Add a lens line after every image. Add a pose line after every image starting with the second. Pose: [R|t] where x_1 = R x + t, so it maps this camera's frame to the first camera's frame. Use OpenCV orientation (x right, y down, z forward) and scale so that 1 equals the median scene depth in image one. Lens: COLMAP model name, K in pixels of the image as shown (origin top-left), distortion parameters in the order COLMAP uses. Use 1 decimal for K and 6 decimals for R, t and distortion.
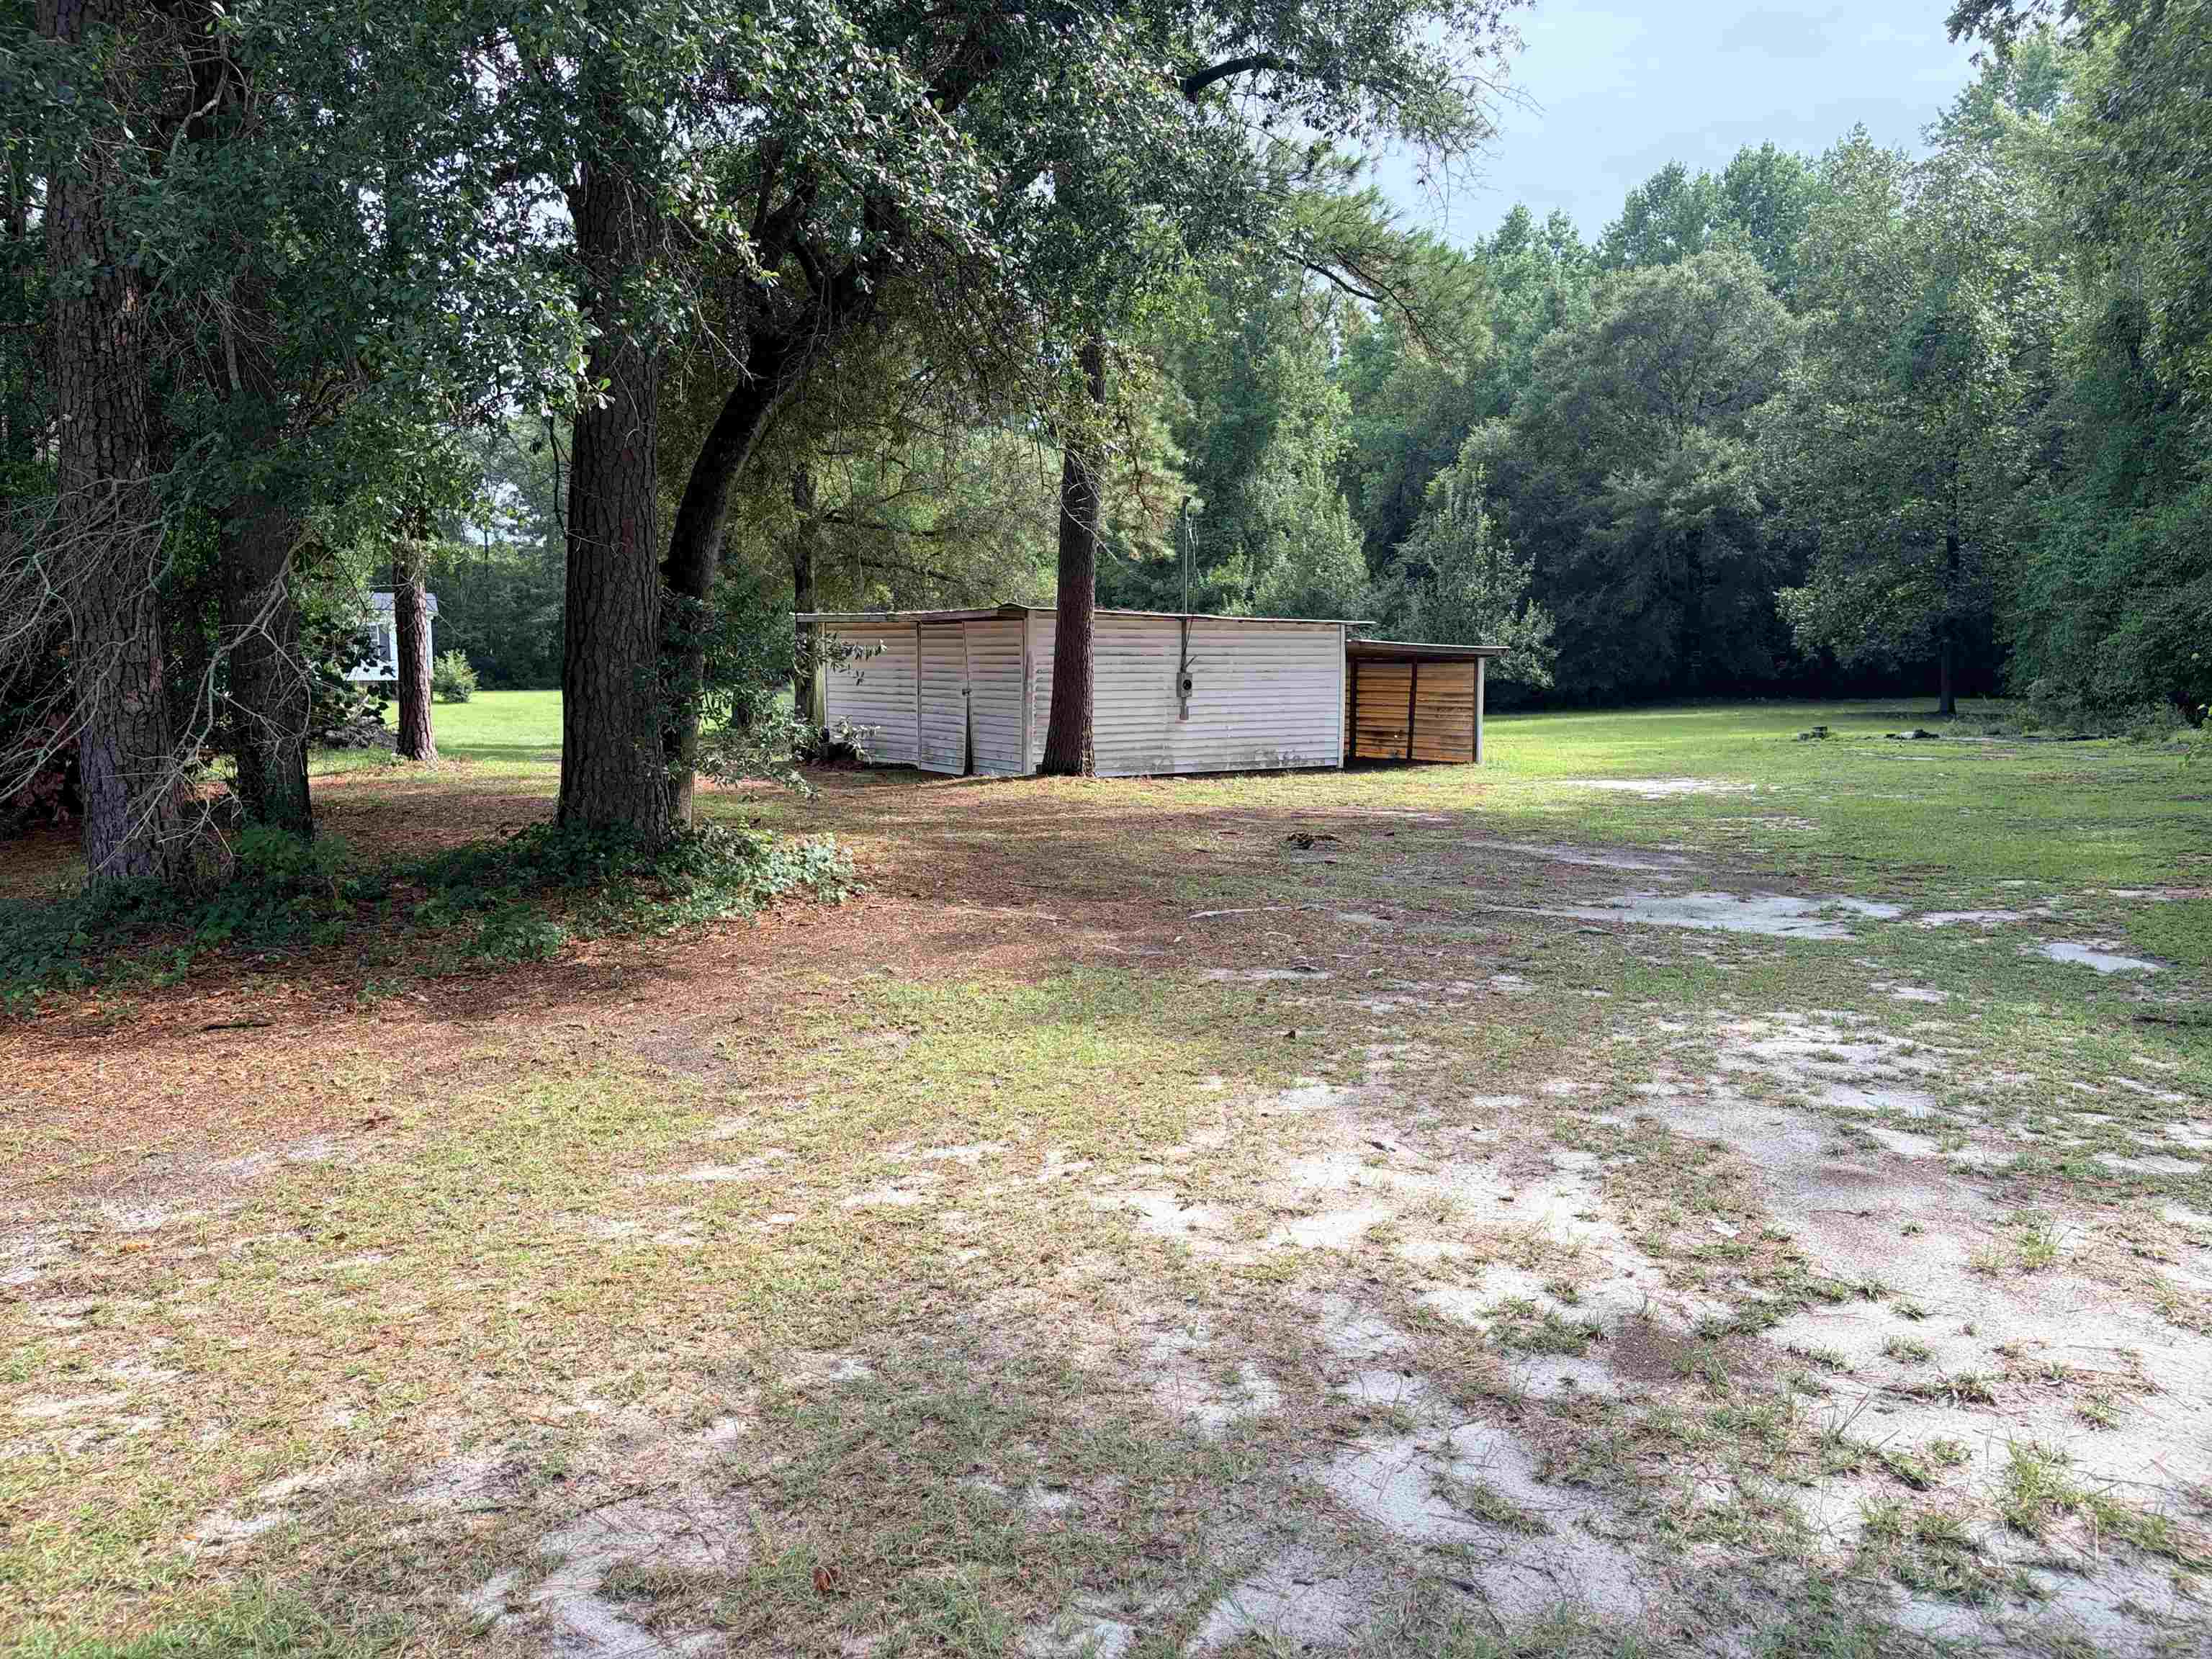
lens RADIAL K [[1648.3, 0, 1106.0], [0, 1648.3, 829.5], [0, 0, 1]] dist [0.062088, -0.000712]
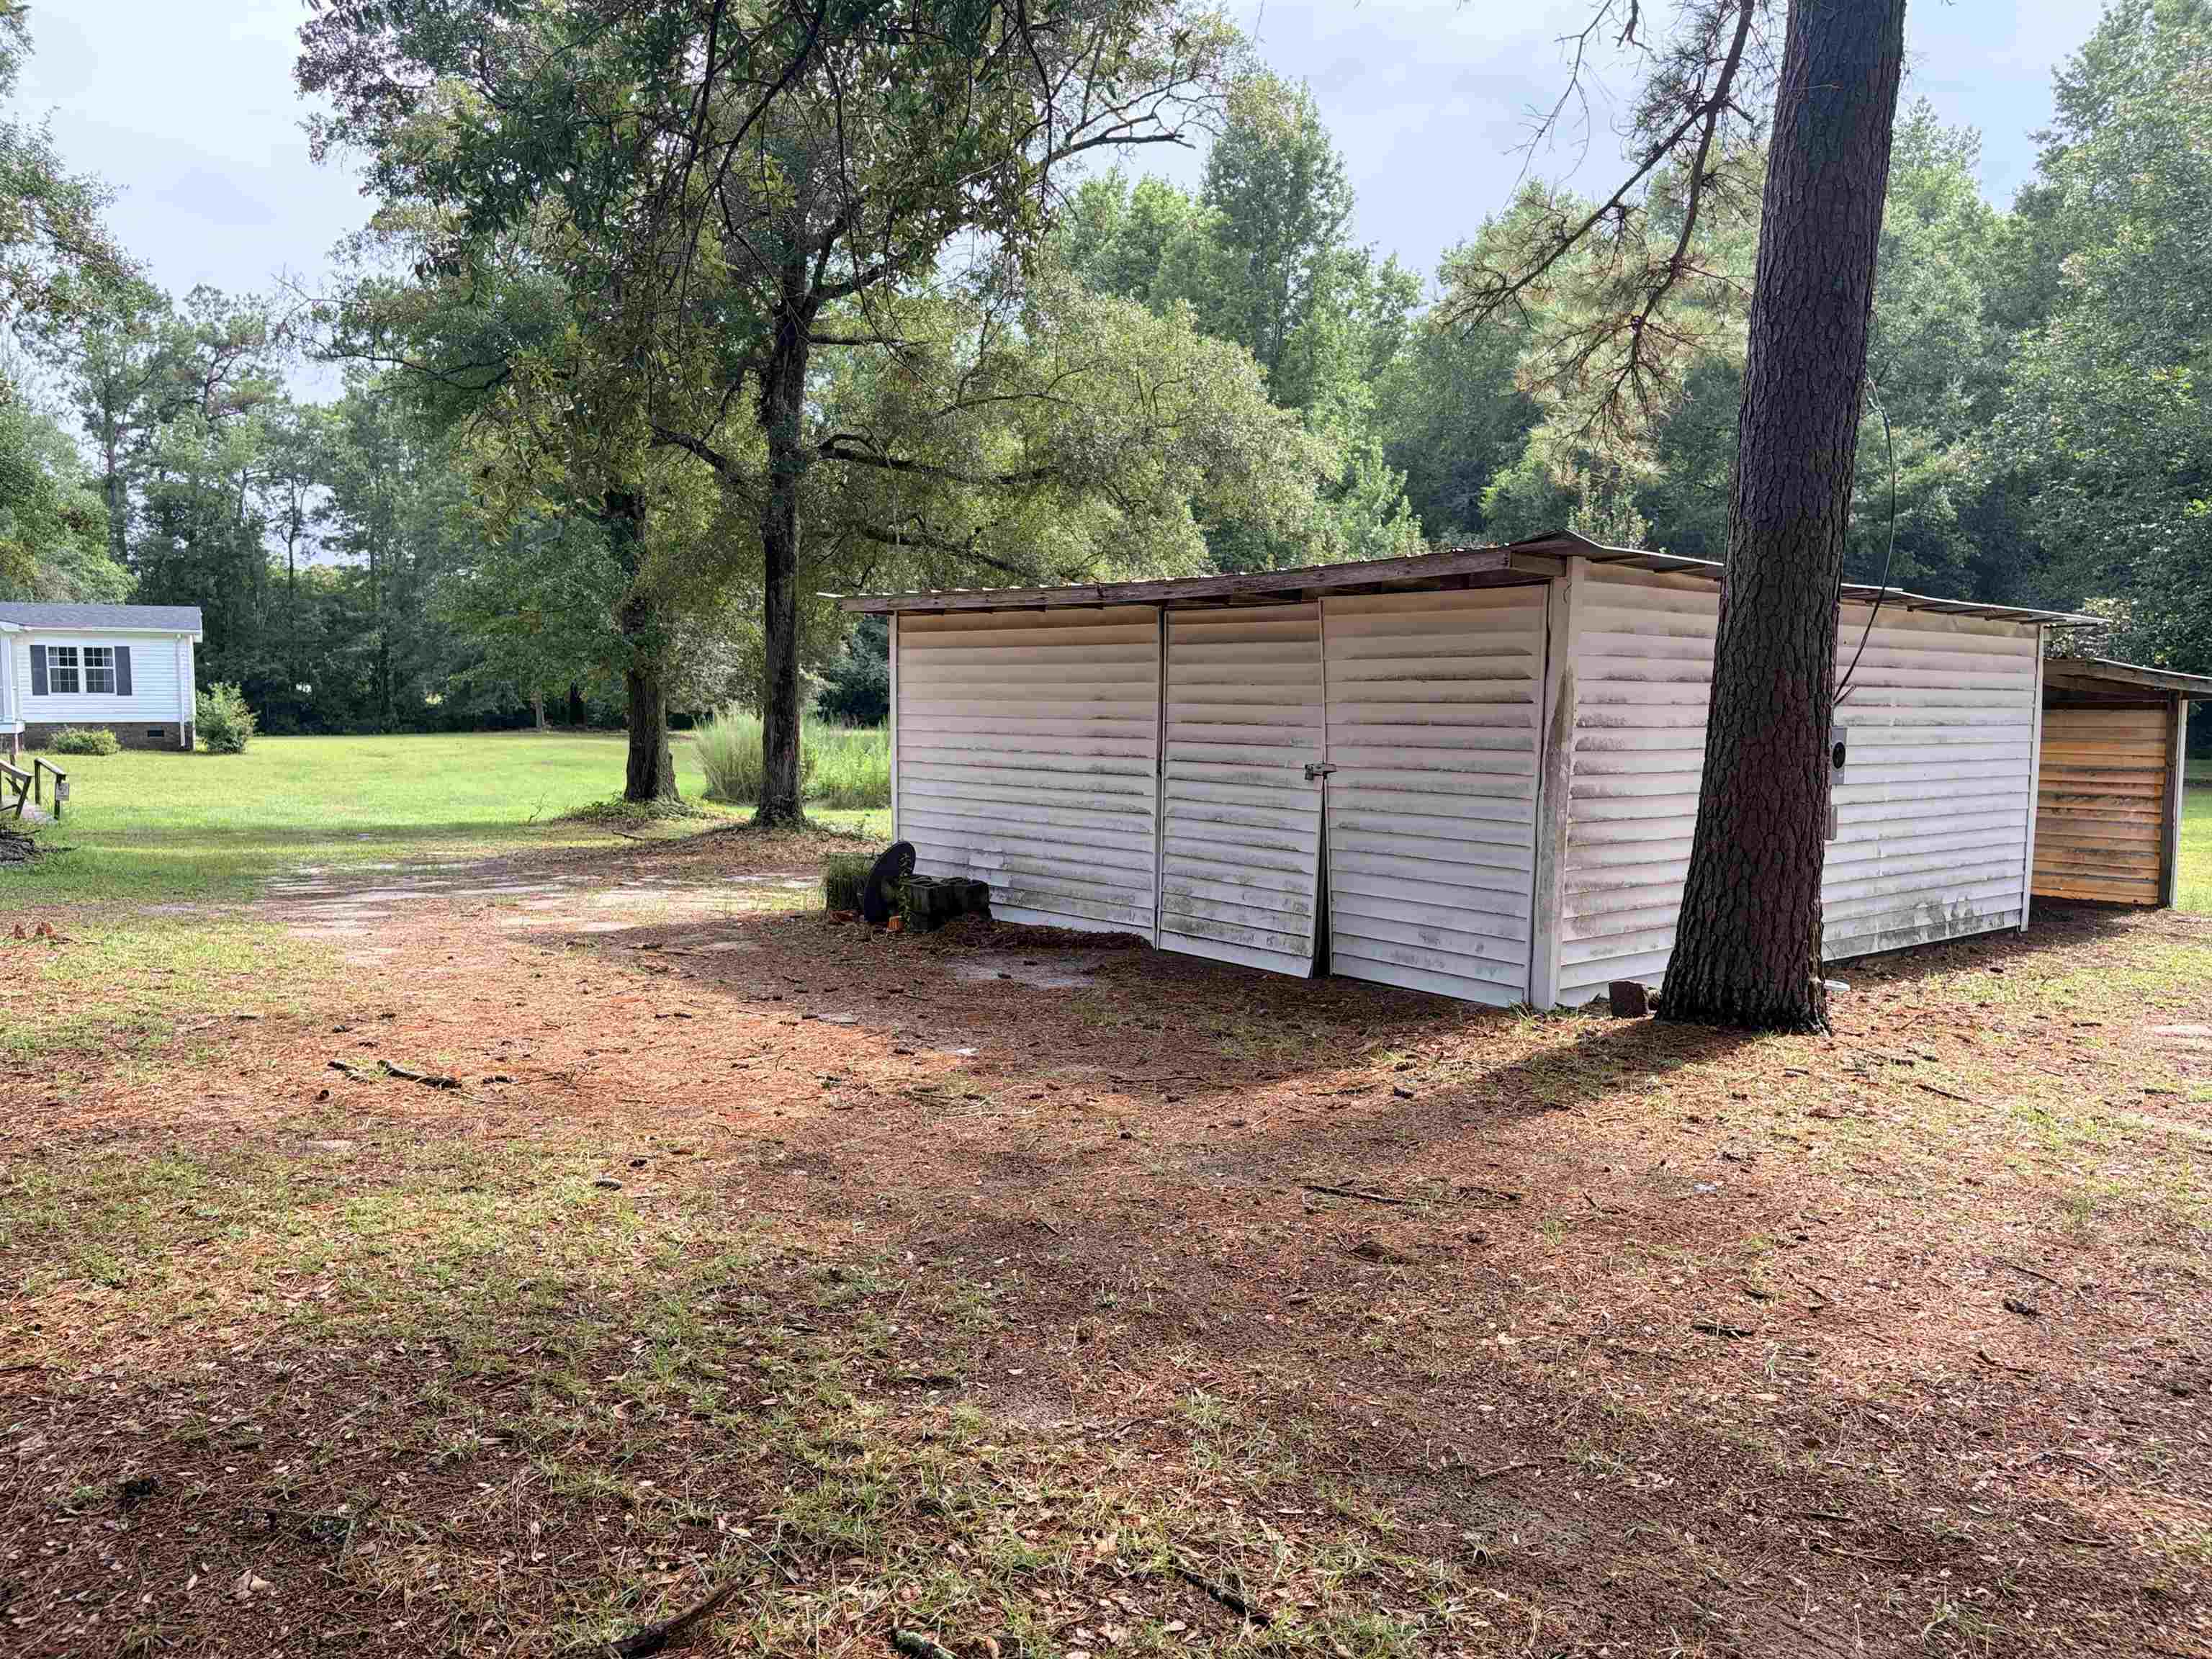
lens RADIAL K [[1648.3, 0, 1106.0], [0, 1648.3, 829.5], [0, 0, 1]] dist [0.062088, -0.000712]
pose [[0.996389, 0.000899, 0.084901, -0.145319], [0.001381, 0.999640, -0.026797, -0.050031], [-0.084895, 0.026817, 0.996029, 0.511768]]
